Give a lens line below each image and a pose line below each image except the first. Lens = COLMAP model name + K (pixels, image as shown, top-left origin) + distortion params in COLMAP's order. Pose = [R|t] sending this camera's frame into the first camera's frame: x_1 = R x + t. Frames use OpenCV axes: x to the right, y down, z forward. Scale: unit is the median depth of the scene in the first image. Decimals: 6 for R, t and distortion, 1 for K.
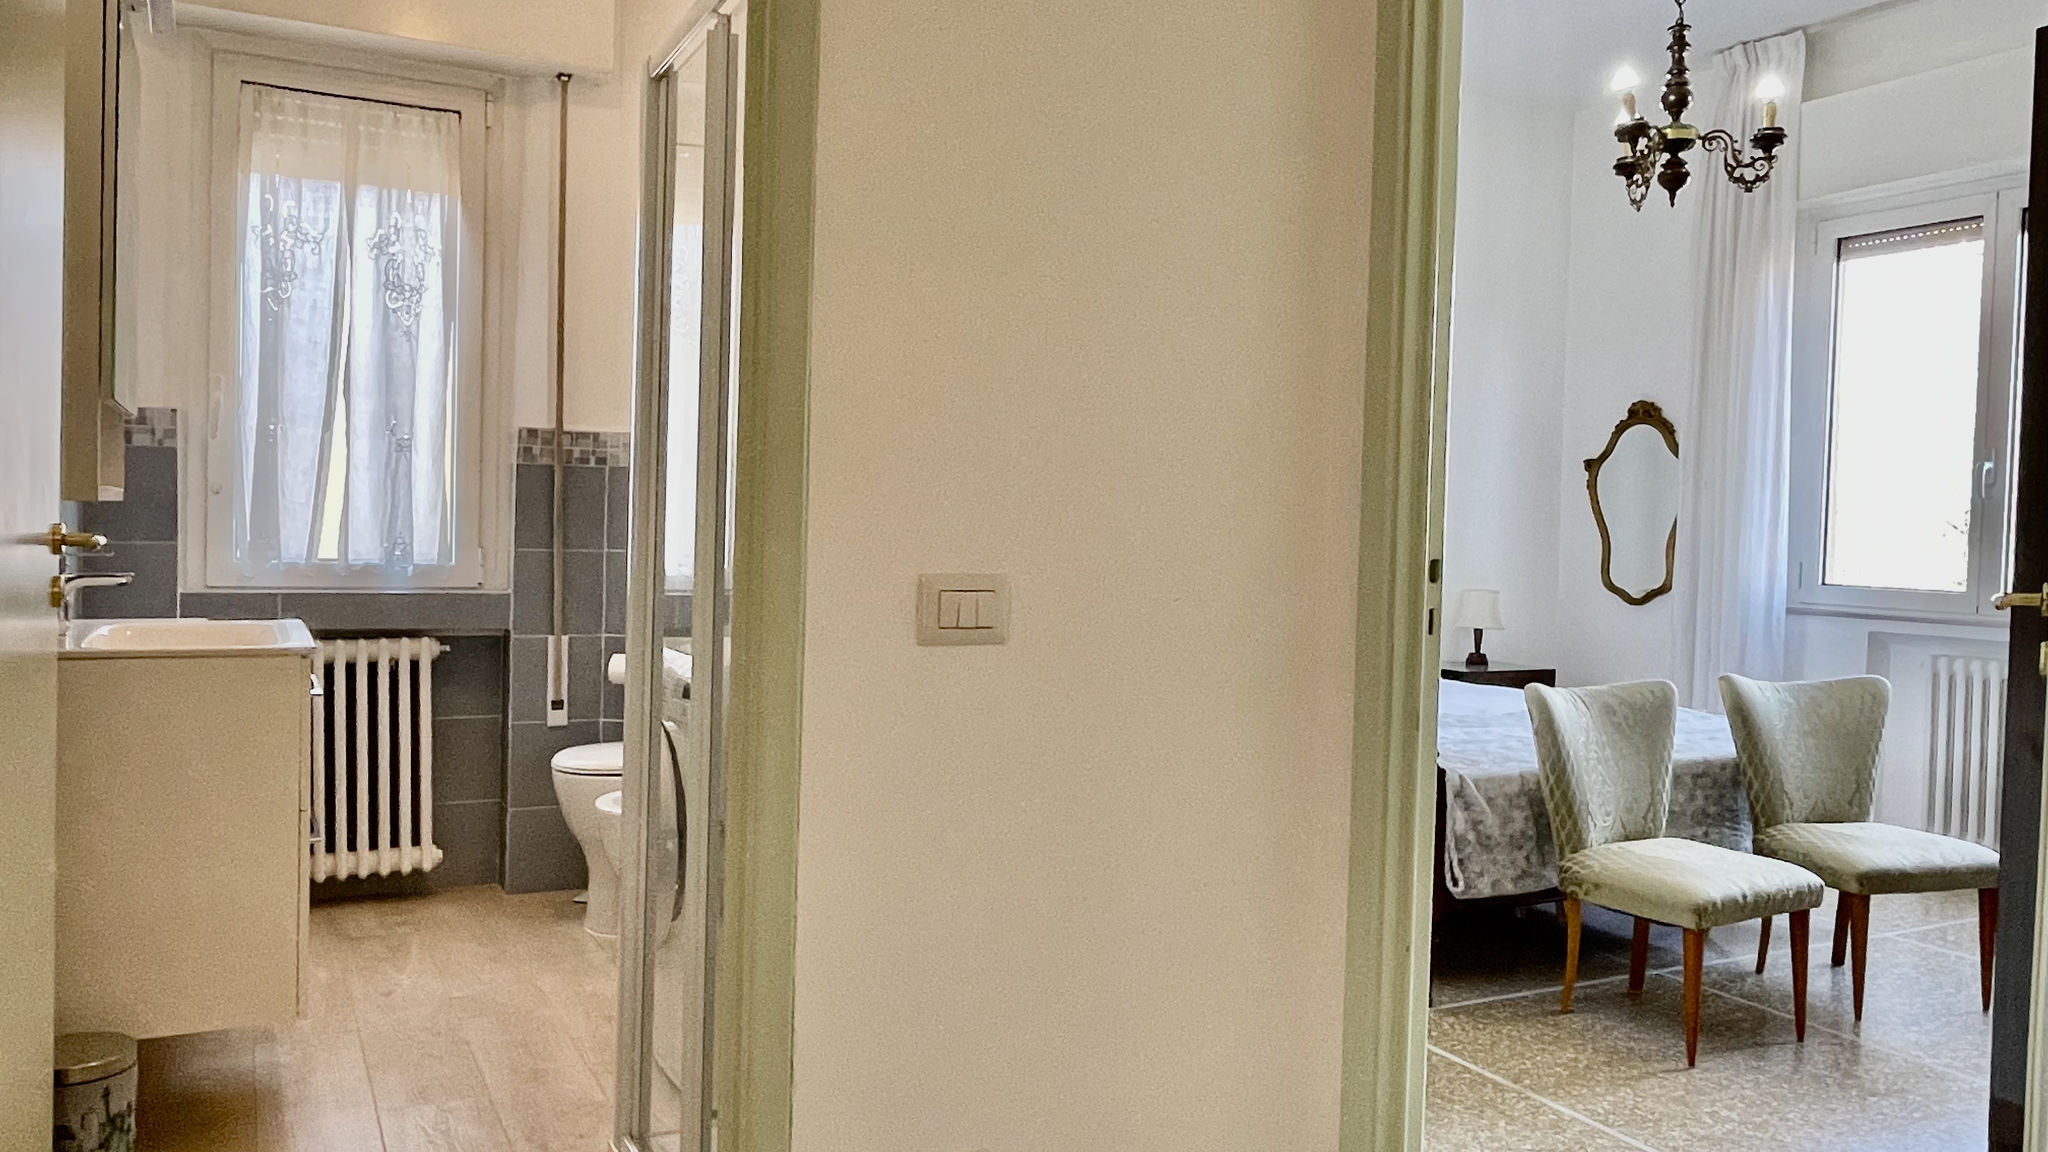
lens RADIAL K [[1483.2, 0, 1013.4], [0, 1483.2, 561.1], [0, 0, 1]] dist [-0.001675, -0.008656]
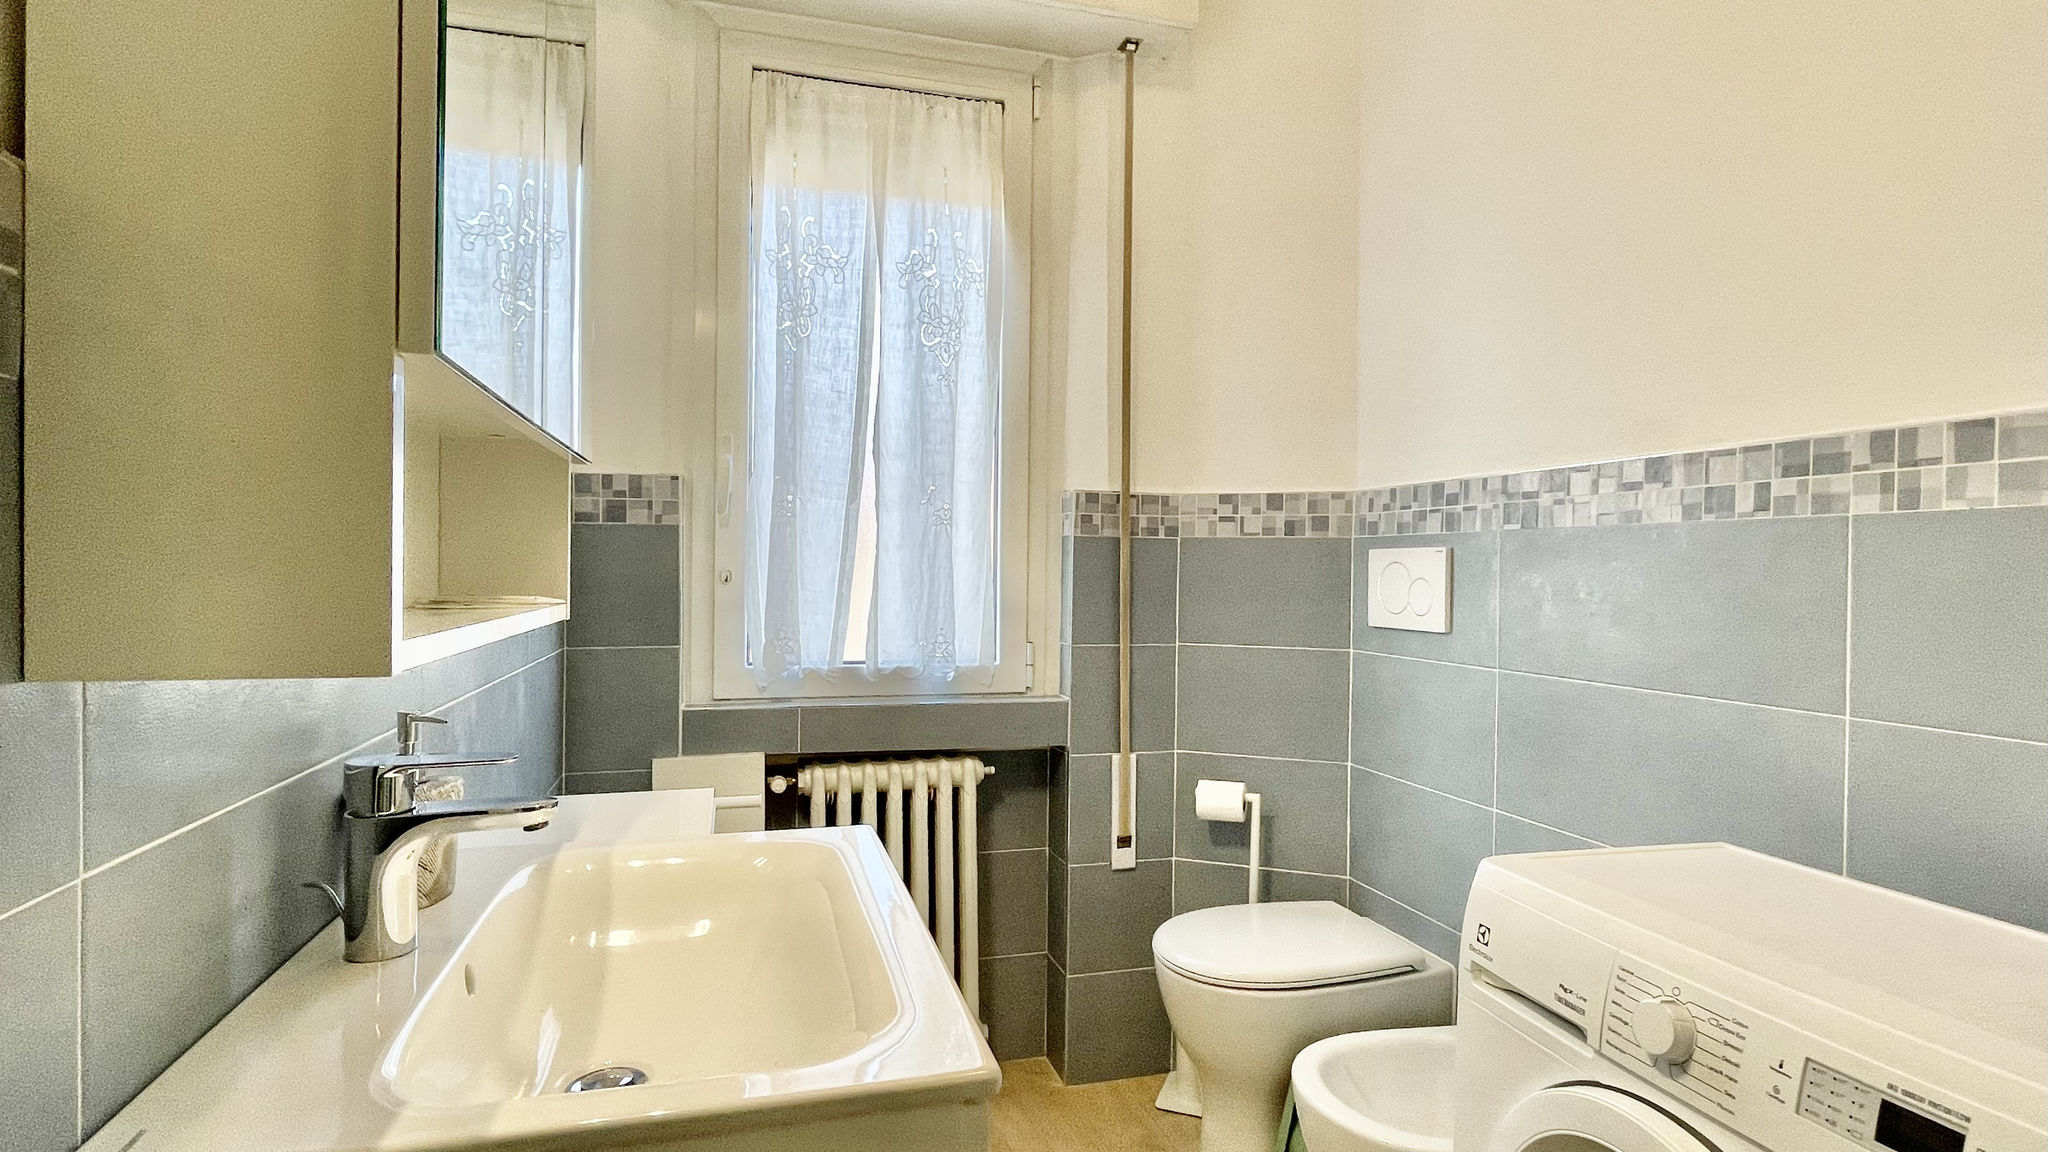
lens RADIAL K [[985.7, 0, 1018.4], [0, 985.7, 576.0], [0, 0, 1]] dist [0.006476, -0.000048]
pose [[0.976000, -0.014254, -0.217305, -0.257737], [0.008610, 0.999601, -0.026896, -0.031893], [0.217602, 0.024379, 0.975733, 0.494880]]
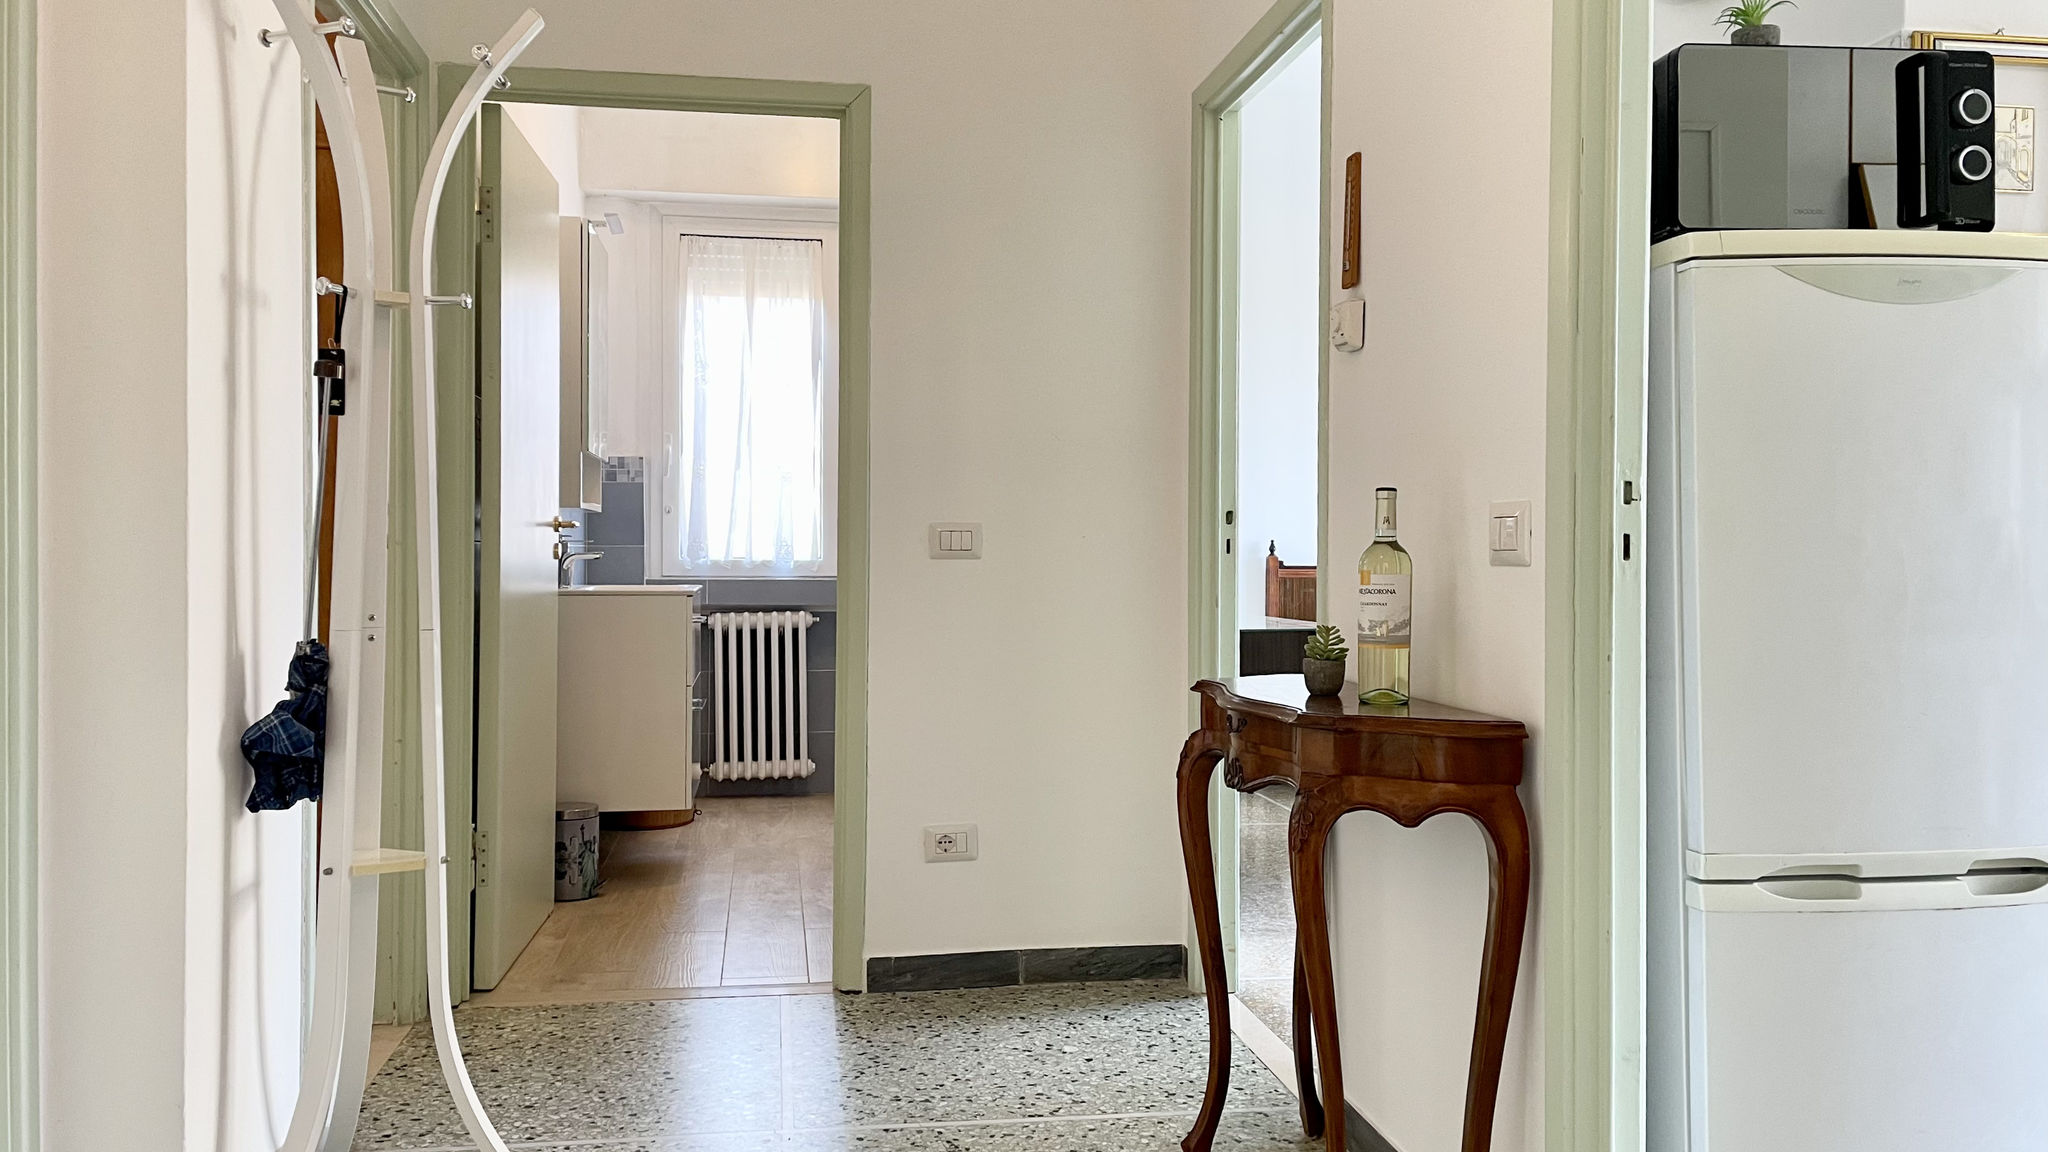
lens RADIAL K [[1601.3, 0, 1023.1], [0, 1601.3, 566.9], [0, 0, 1]] dist [0.078334, -0.072873]
pose [[0.948631, -0.017671, -0.315890, 0.293759], [0.010509, 0.999648, -0.024363, 0.049088], [0.316209, 0.019792, 0.948483, -0.395557]]
